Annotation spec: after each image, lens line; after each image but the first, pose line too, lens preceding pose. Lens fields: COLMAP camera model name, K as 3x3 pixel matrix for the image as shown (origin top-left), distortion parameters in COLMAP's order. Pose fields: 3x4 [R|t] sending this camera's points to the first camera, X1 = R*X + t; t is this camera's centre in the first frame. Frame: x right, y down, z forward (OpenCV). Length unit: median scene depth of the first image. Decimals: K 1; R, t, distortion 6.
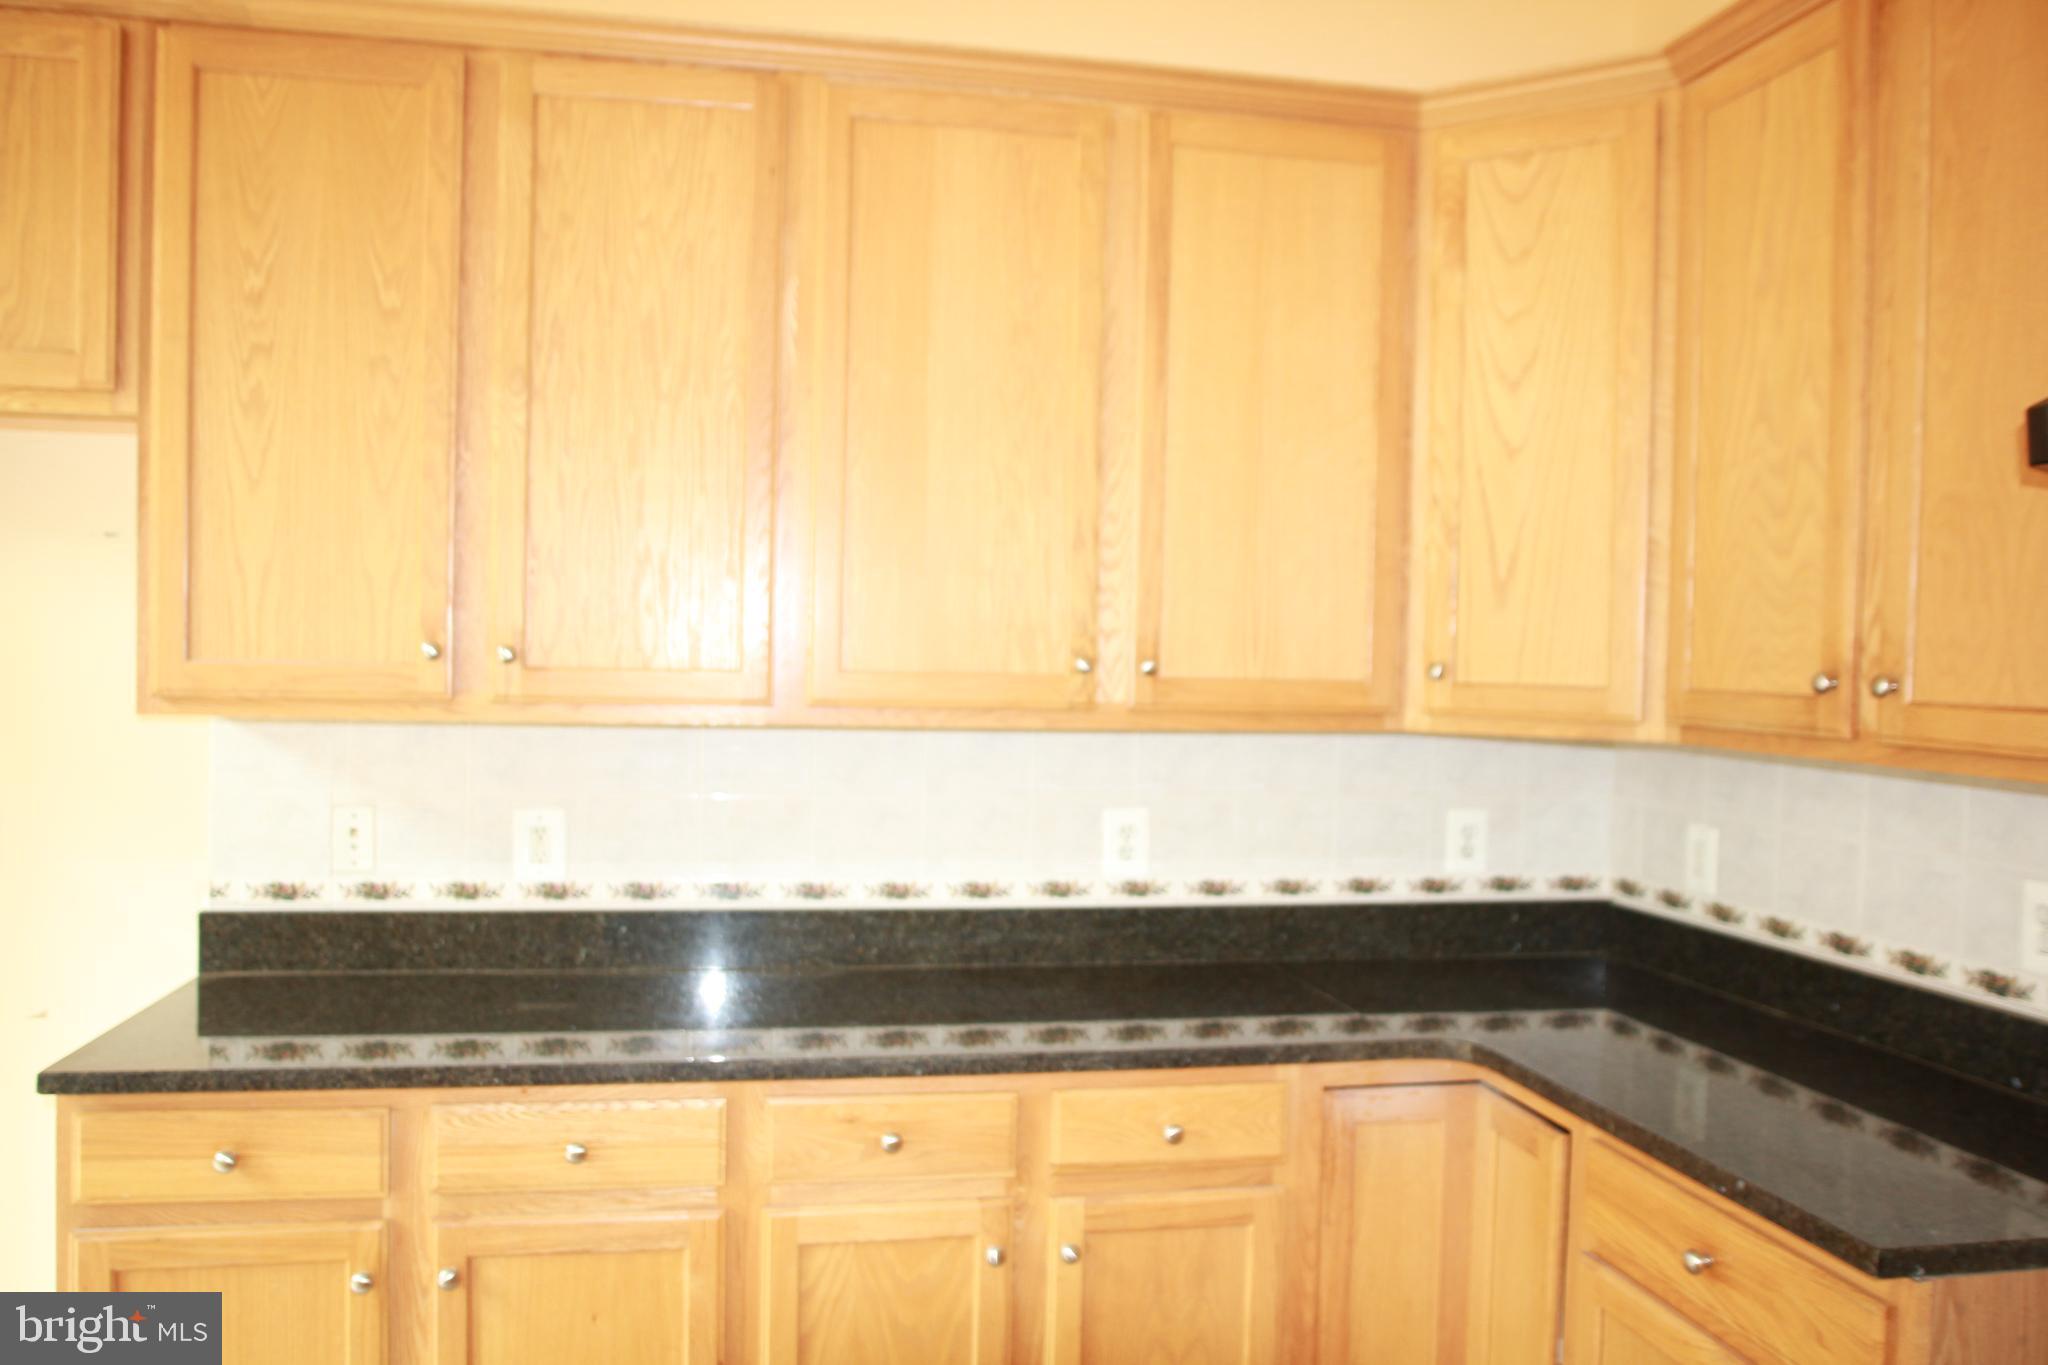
lens RADIAL K [[1565.4, 0, 1014.9], [0, 1565.4, 686.4], [0, 0, 1]] dist [-0.054208, 0.016728]
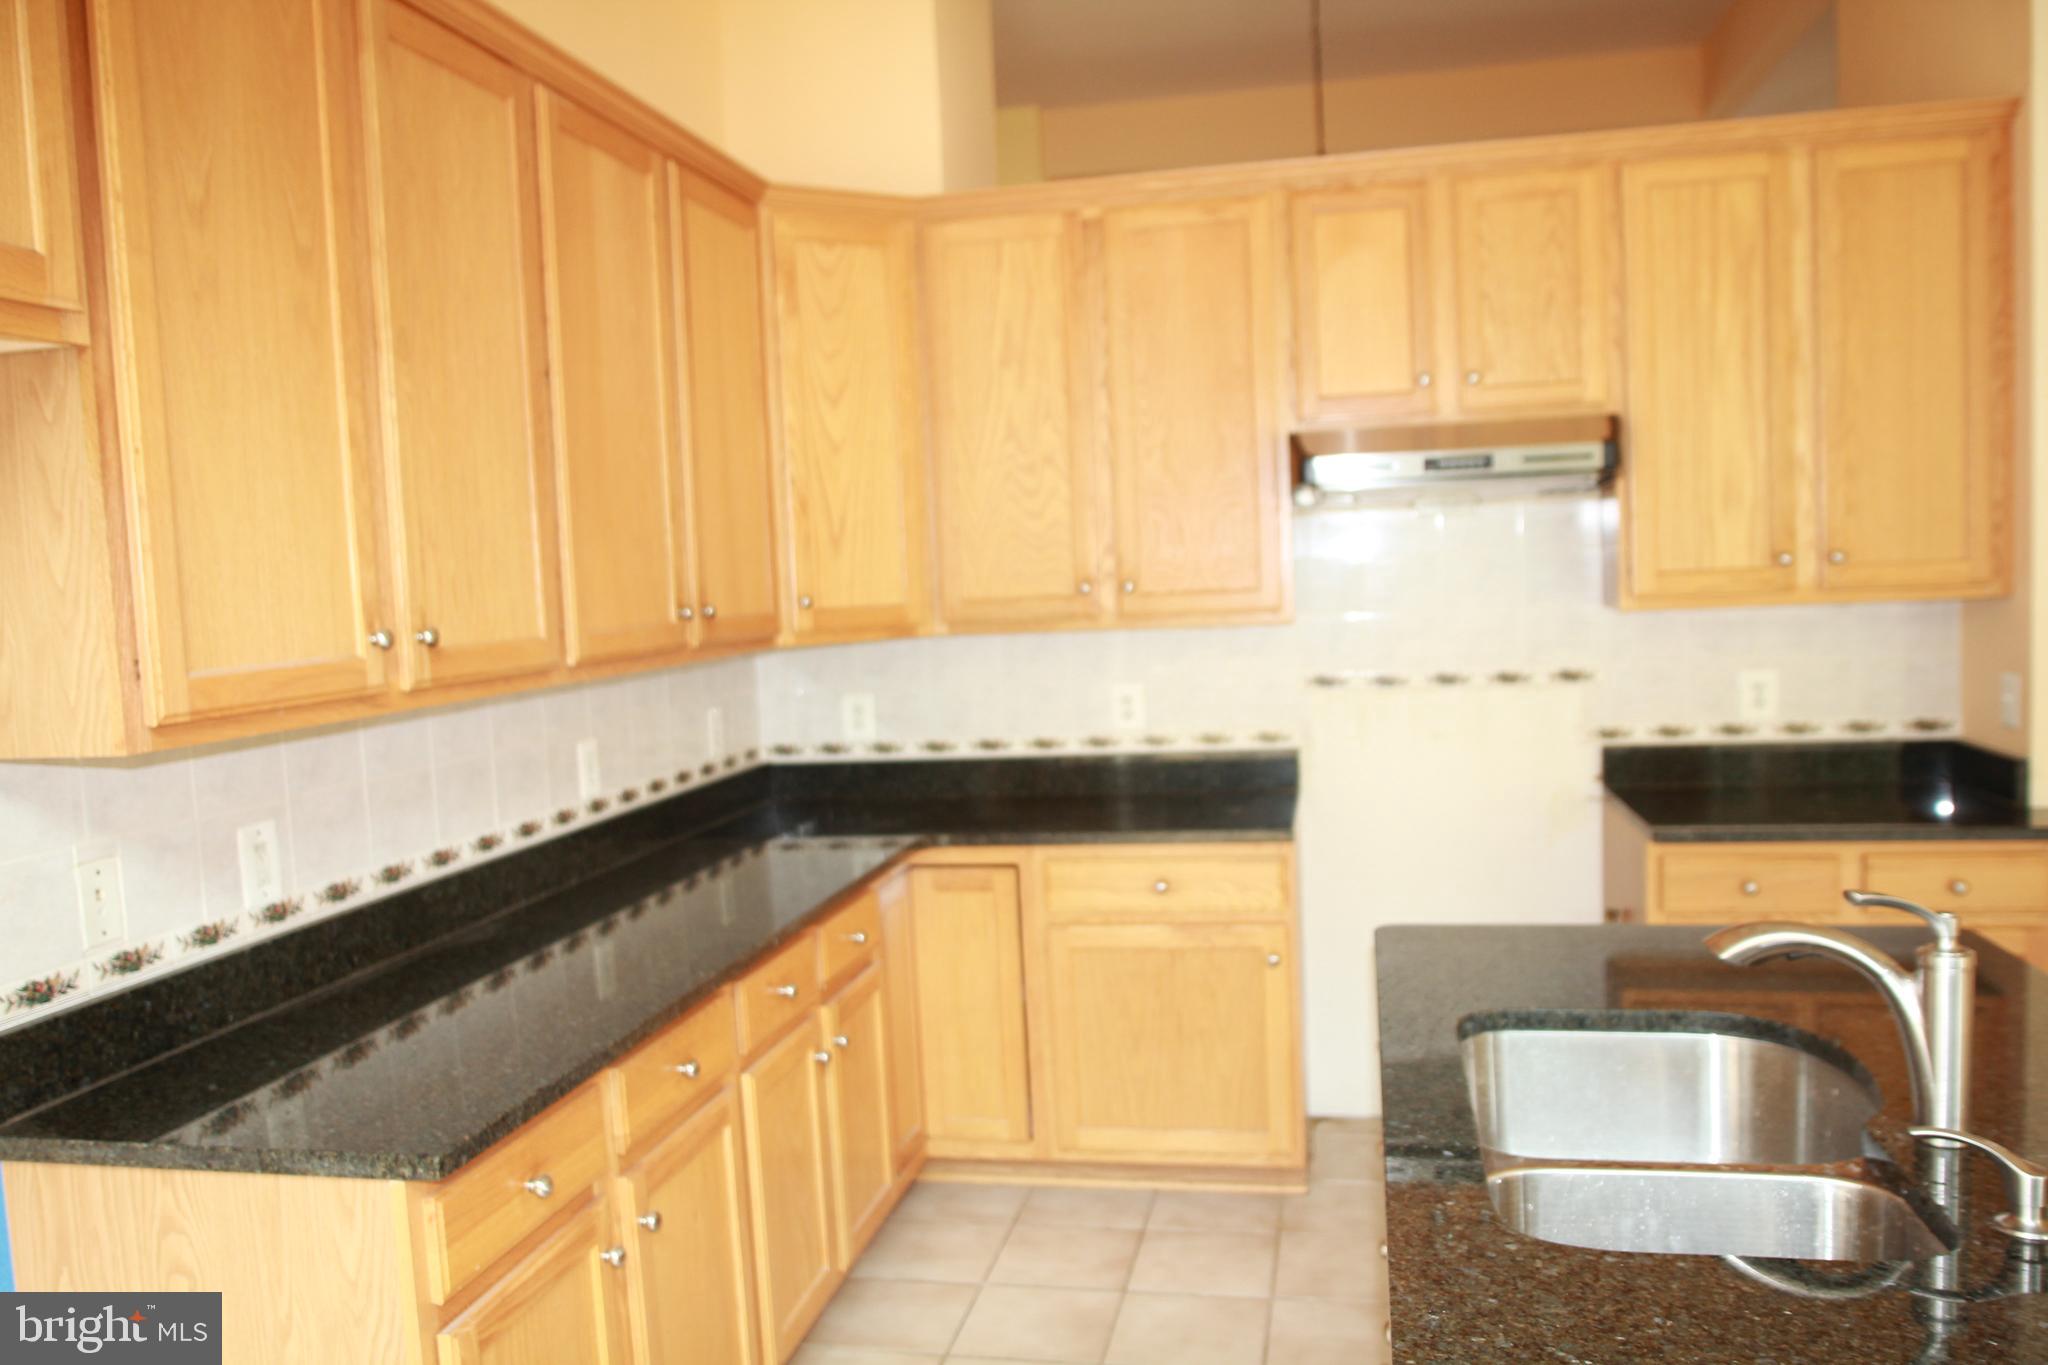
lens RADIAL K [[1565.4, 0, 1024.2], [0, 1565.4, 675.2], [0, 0, 1]] dist [-0.054208, 0.016728]
pose [[0.374418, -0.102268, 0.921603, -0.982889], [0.074332, 0.994011, 0.080104, -0.042928], [-0.924276, 0.038512, 0.379777, 0.288597]]
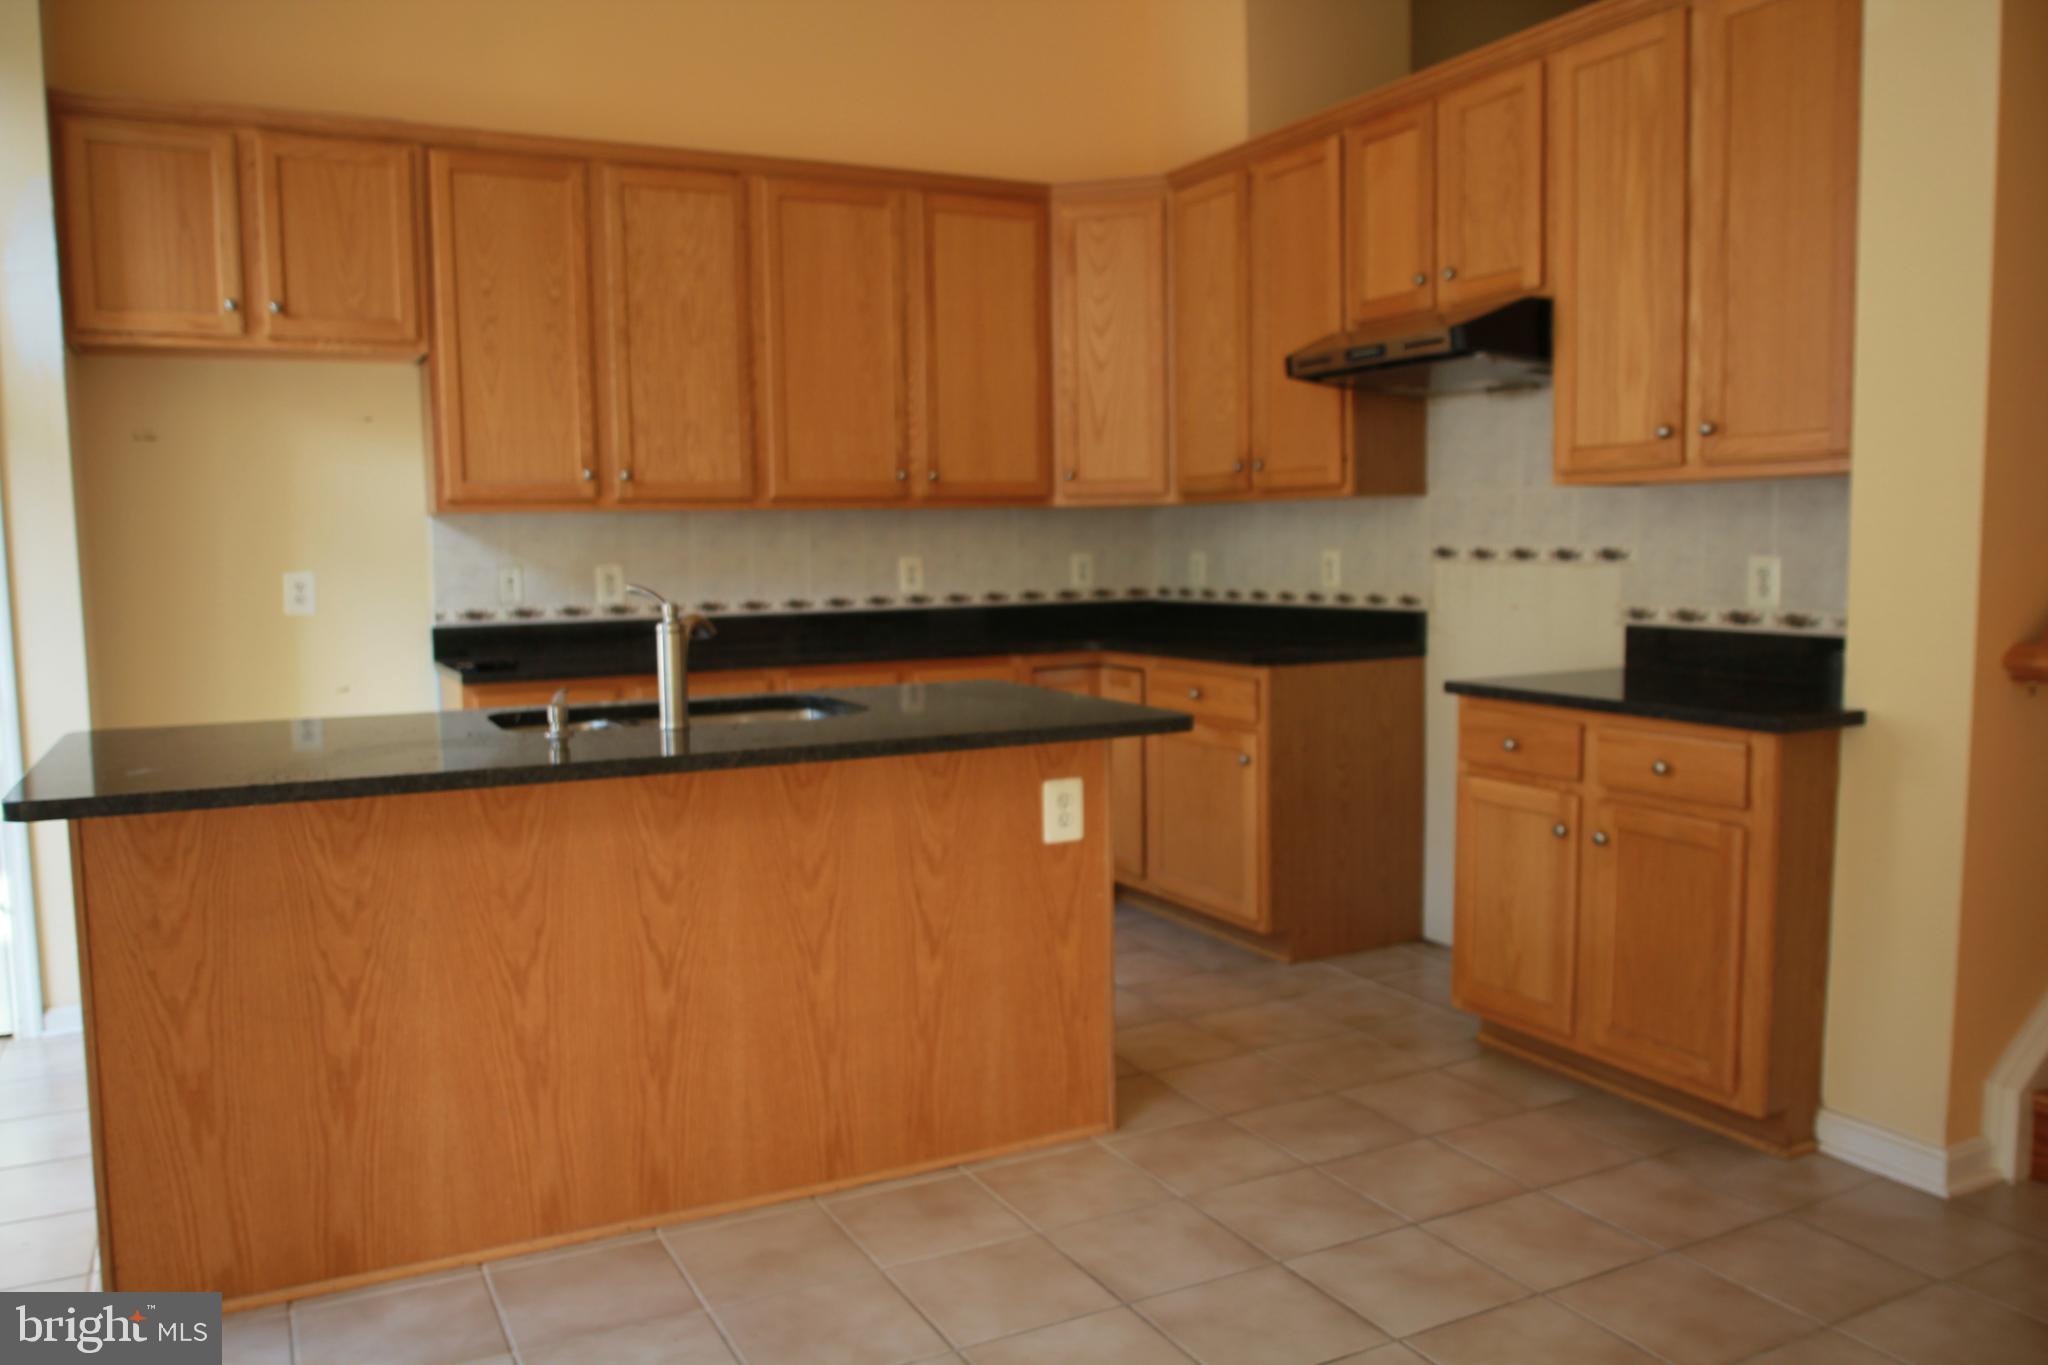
lens RADIAL K [[1565.4, 0, 1013.7], [0, 1565.4, 691.2], [0, 0, 1]] dist [-0.054208, 0.016728]
pose [[0.960264, -0.064639, 0.271503, -0.375677], [0.044105, 0.995732, 0.081072, 0.104029], [-0.275585, -0.065876, 0.959017, -0.964617]]
